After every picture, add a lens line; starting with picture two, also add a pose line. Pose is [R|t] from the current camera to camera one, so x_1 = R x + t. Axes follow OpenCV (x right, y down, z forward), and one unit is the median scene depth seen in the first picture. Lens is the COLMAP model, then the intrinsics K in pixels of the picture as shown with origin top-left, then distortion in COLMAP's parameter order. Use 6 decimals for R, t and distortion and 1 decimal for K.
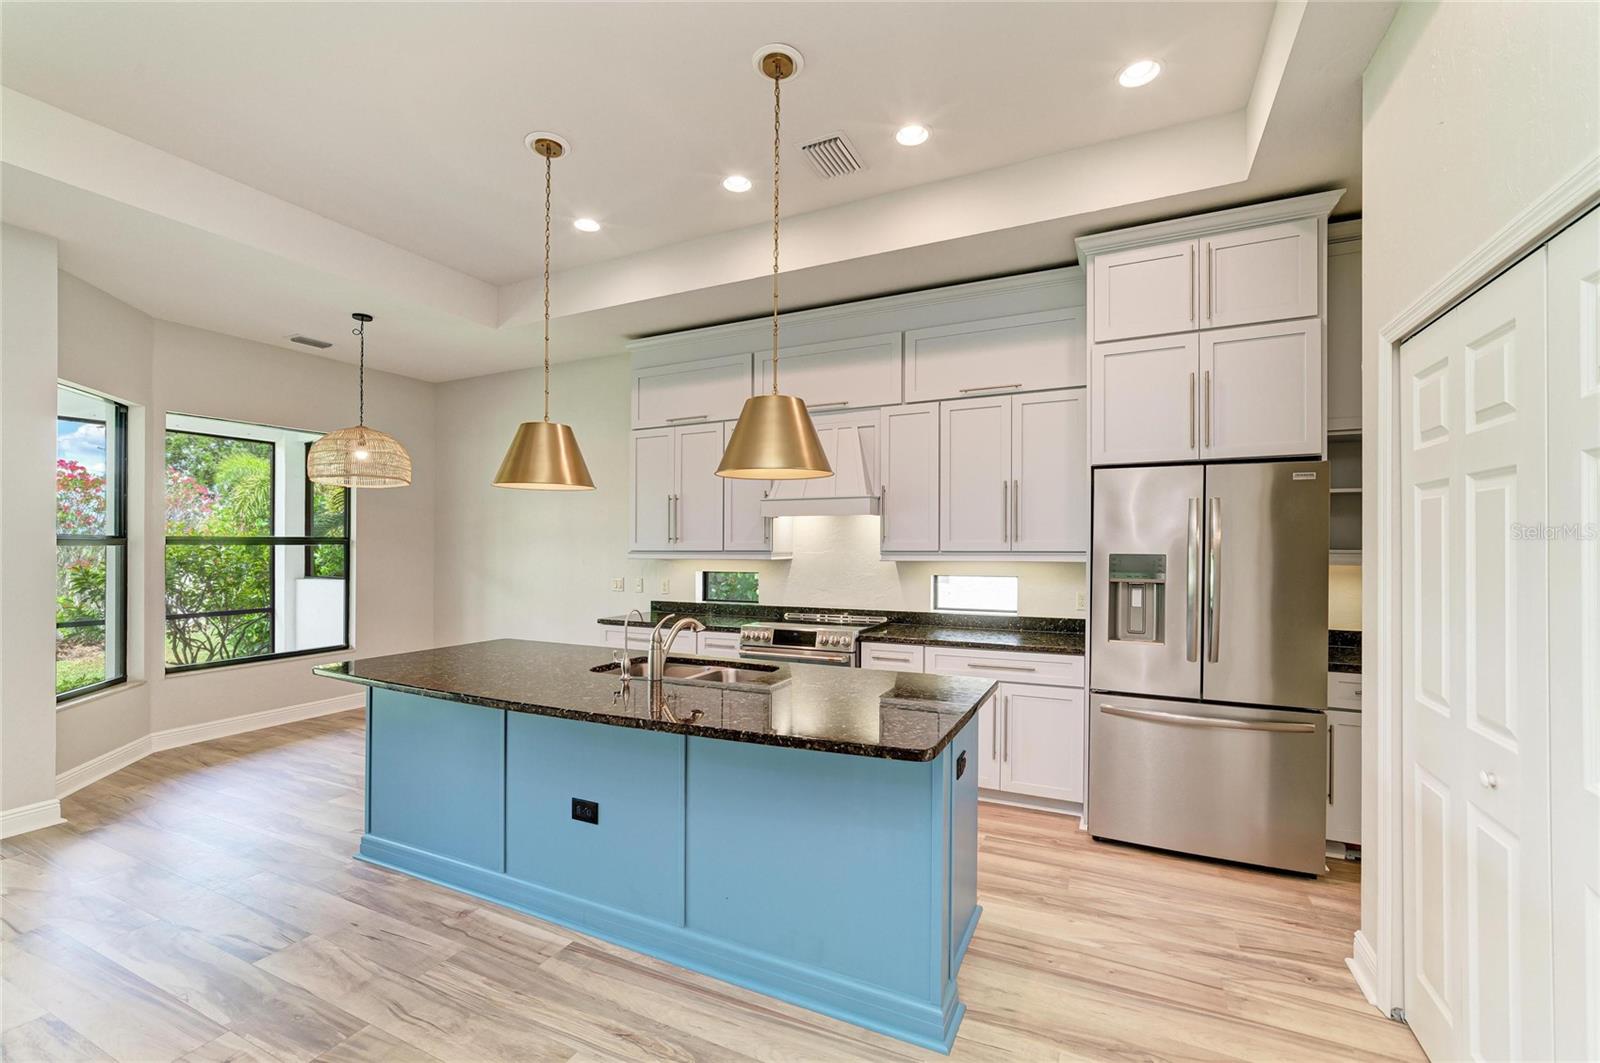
lens RADIAL K [[669.9, 0, 805.8], [0, 669.9, 538.3], [0, 0, 1]] dist [-0.006989, 0.001111]
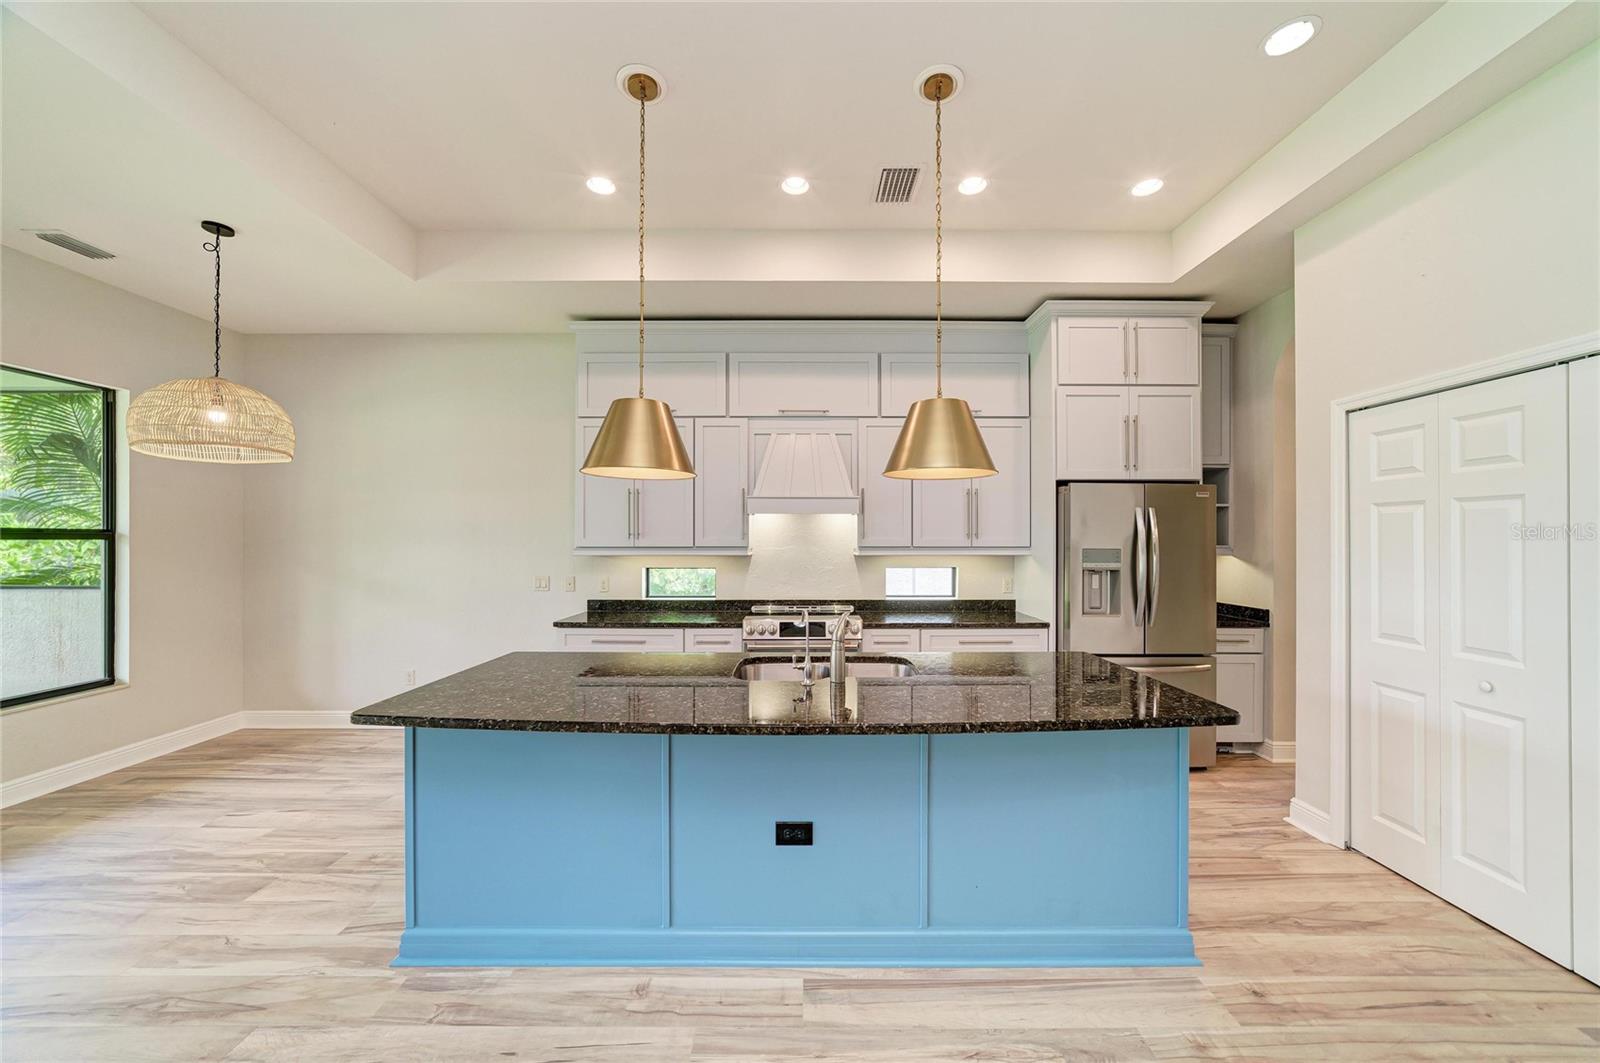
lens RADIAL K [[574.9, 0, 803.5], [0, 574.9, 539.1], [0, 0, 1]] dist [-0.015994, 0.003872]
pose [[0.900265, 0.003858, 0.435326, -0.431763], [-0.005914, 0.999977, 0.003368, 0.003574], [-0.435303, -0.005607, 0.900267, 0.194316]]
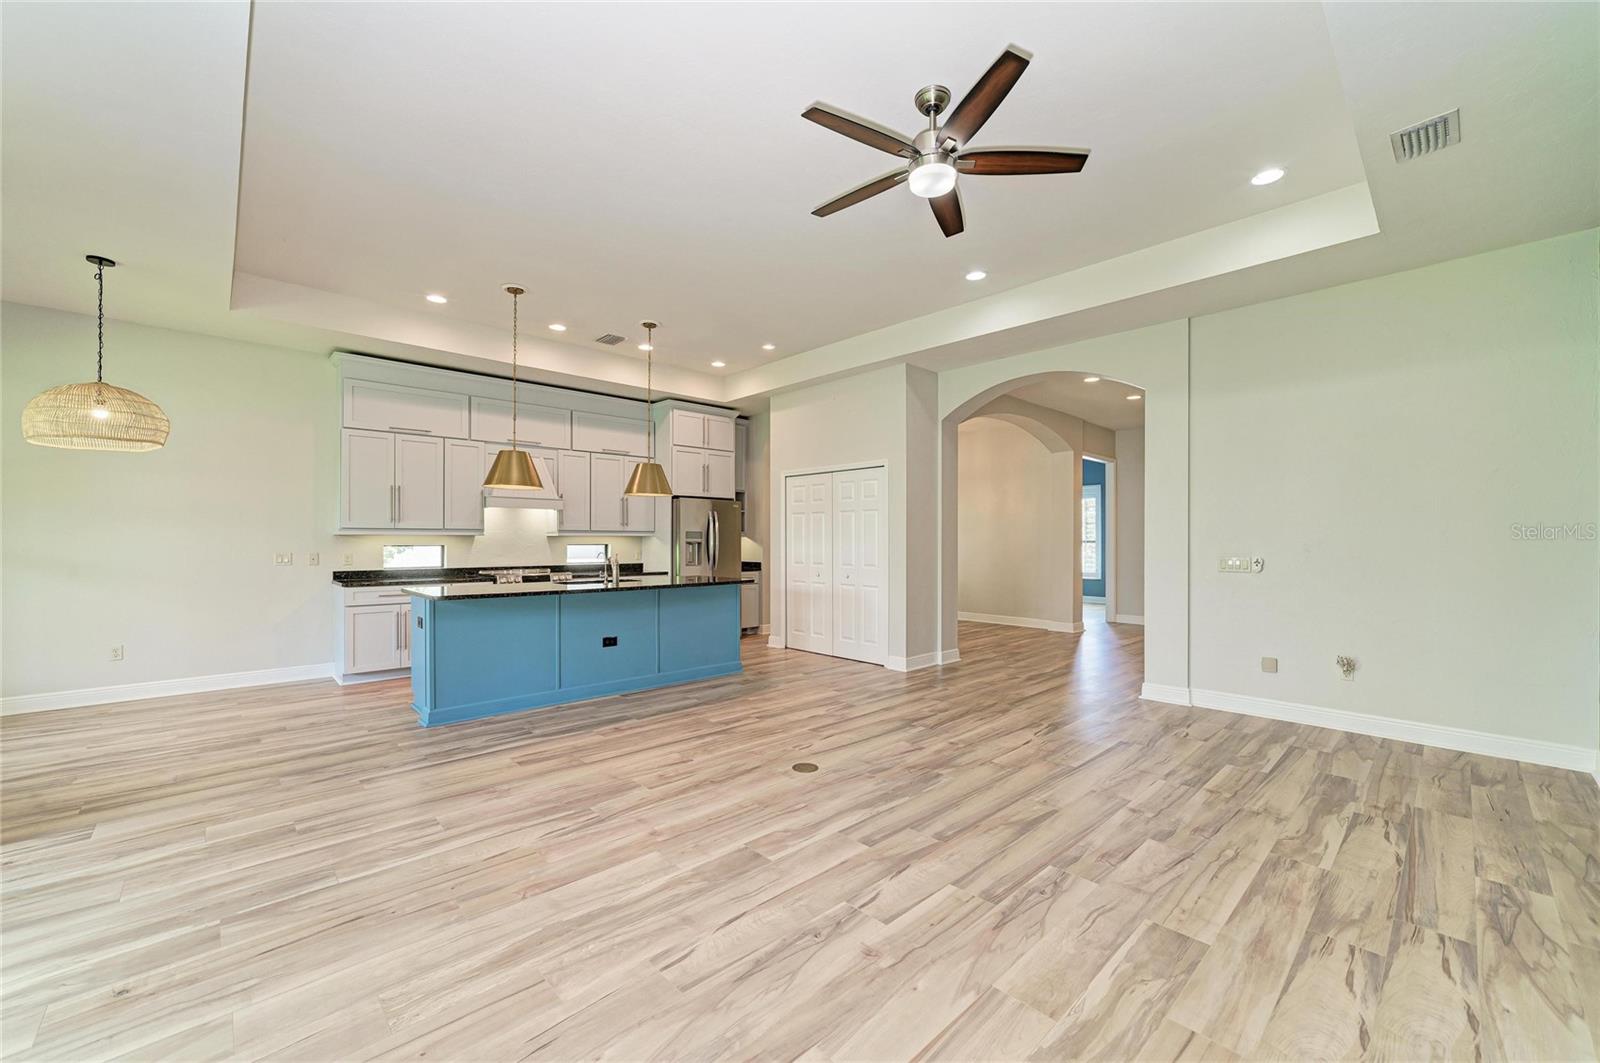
lens RADIAL K [[625.6, 0, 804.1], [0, 625.6, 534.3], [0, 0, 1]] dist [-0.015799, 0.005513]
pose [[0.356087, 0.011417, 0.934383, -1.334101], [-0.008564, 0.999923, -0.008954, 0.042873], [-0.934413, -0.004813, 0.356158, -0.219327]]
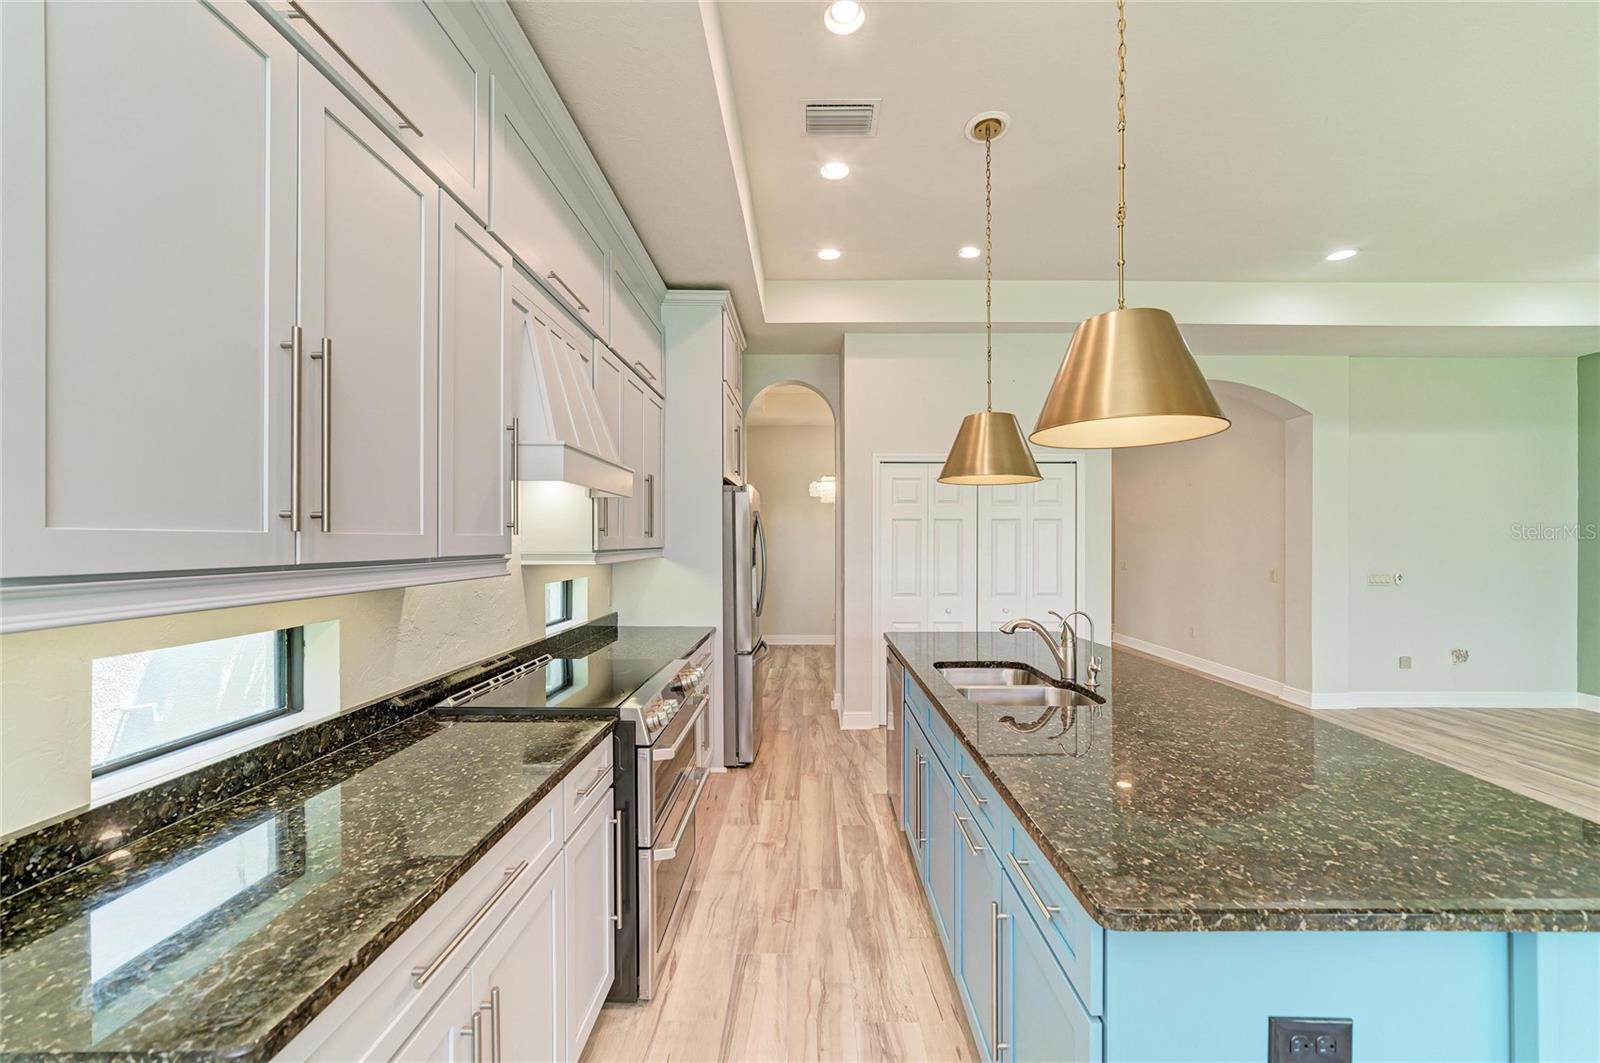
lens RADIAL K [[625.6, 0, 811.9], [0, 625.6, 537.4], [0, 0, 1]] dist [-0.015799, 0.005513]
pose [[-0.434016, 0.007410, 0.900874, -0.608991], [-0.005955, 0.999921, -0.011094, 0.012708], [-0.900885, -0.010179, -0.433938, 1.195185]]
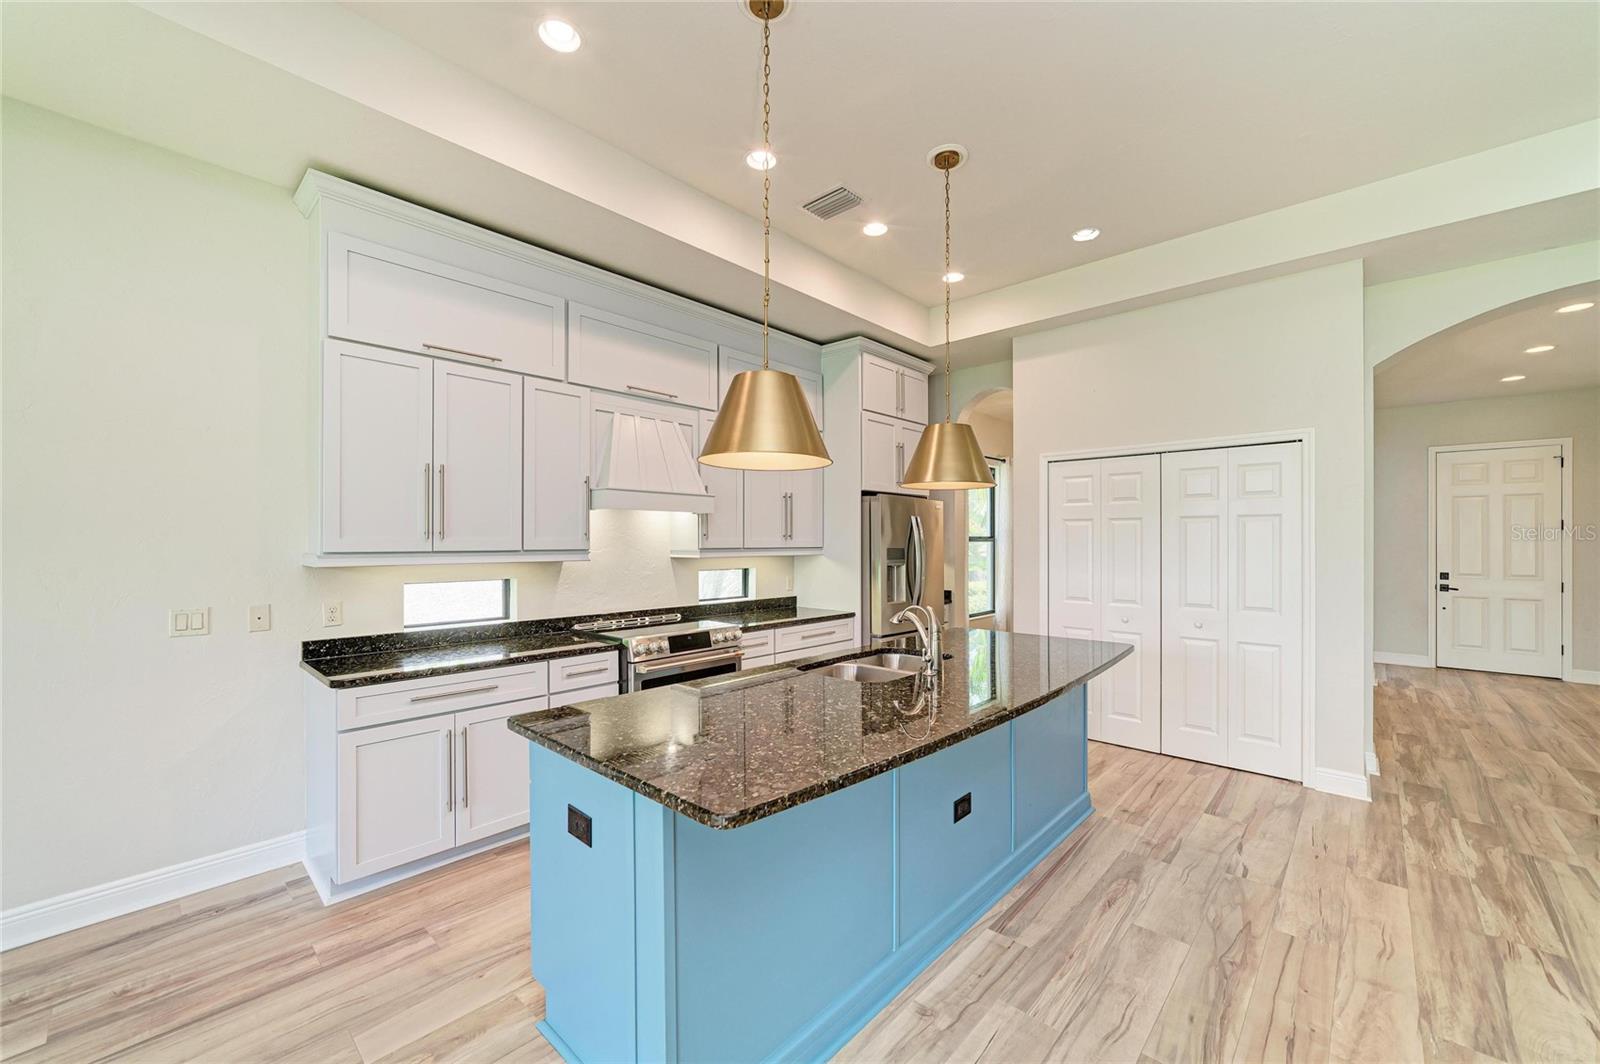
lens RADIAL K [[625.6, 0, 808.0], [0, 625.6, 537.2], [0, 0, 1]] dist [-0.015799, 0.005513]
pose [[0.290061, 0.008977, 0.956966, -0.846965], [-0.008264, 0.999942, -0.006875, 0.007555], [-0.956972, -0.005914, 0.290118, 0.623729]]
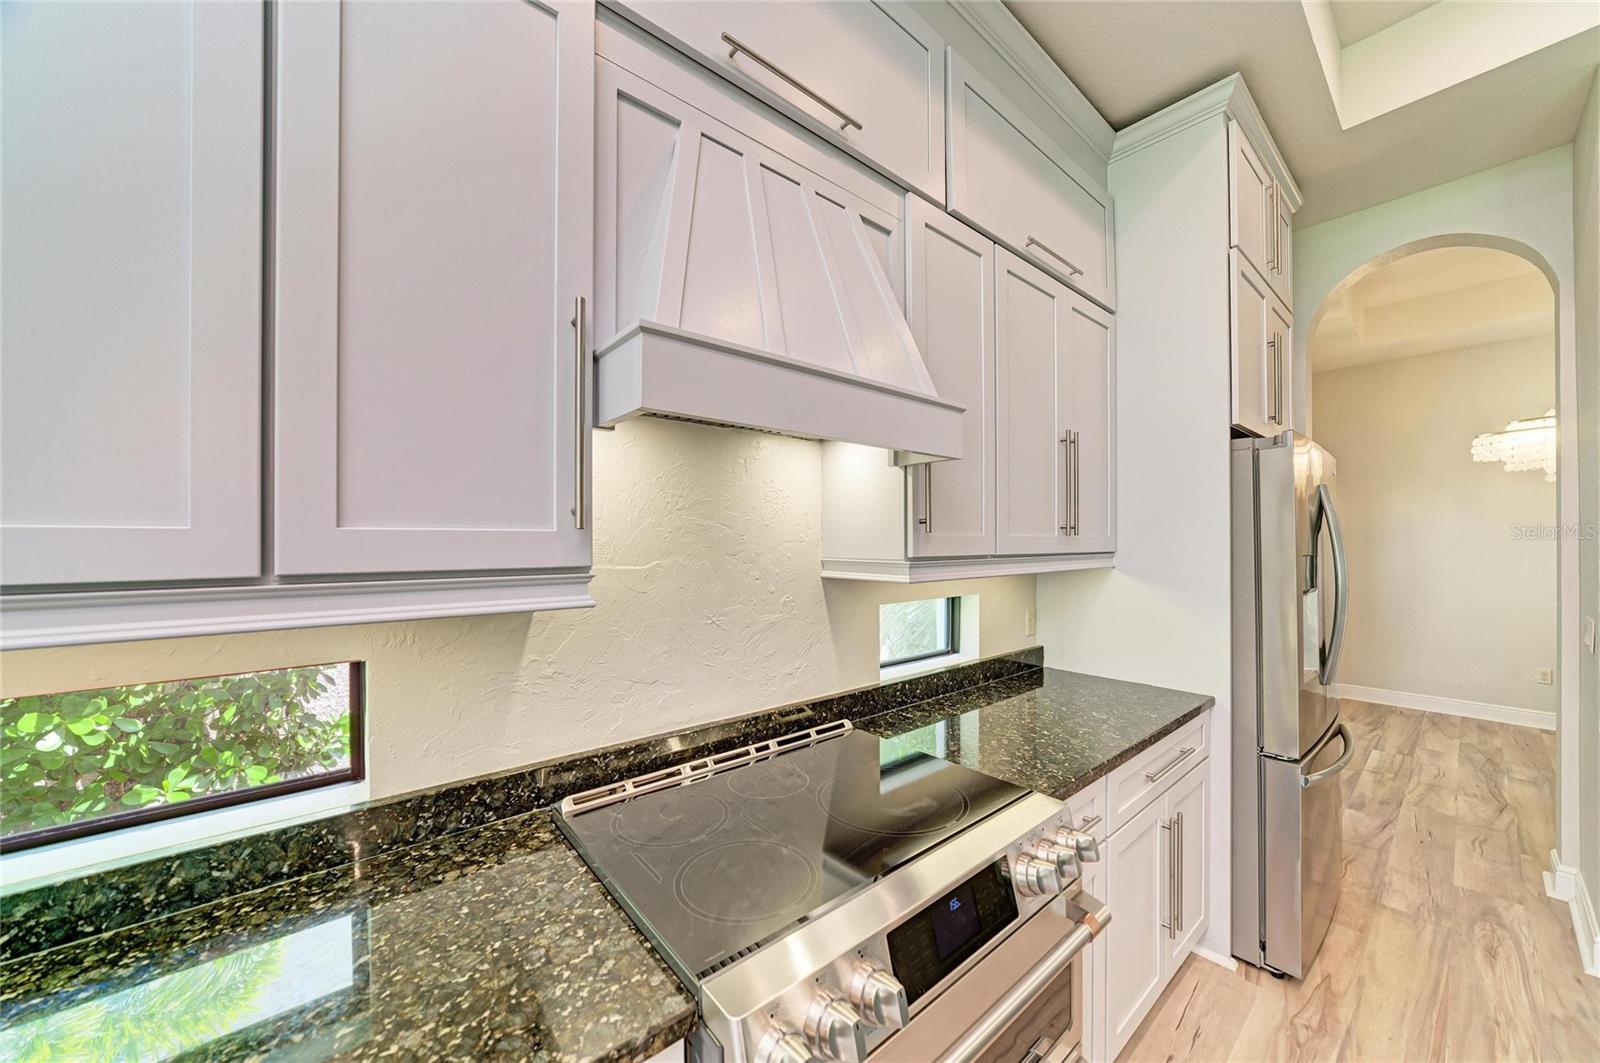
lens RADIAL K [[574.9, 0, 804.3], [0, 574.9, 539.0], [0, 0, 1]] dist [-0.015994, 0.003872]
pose [[0.410641, 0.005173, 0.911783, -0.242834], [-0.008626, 0.999961, -0.001789, 0.010188], [-0.911756, -0.007130, 0.410669, 1.020024]]
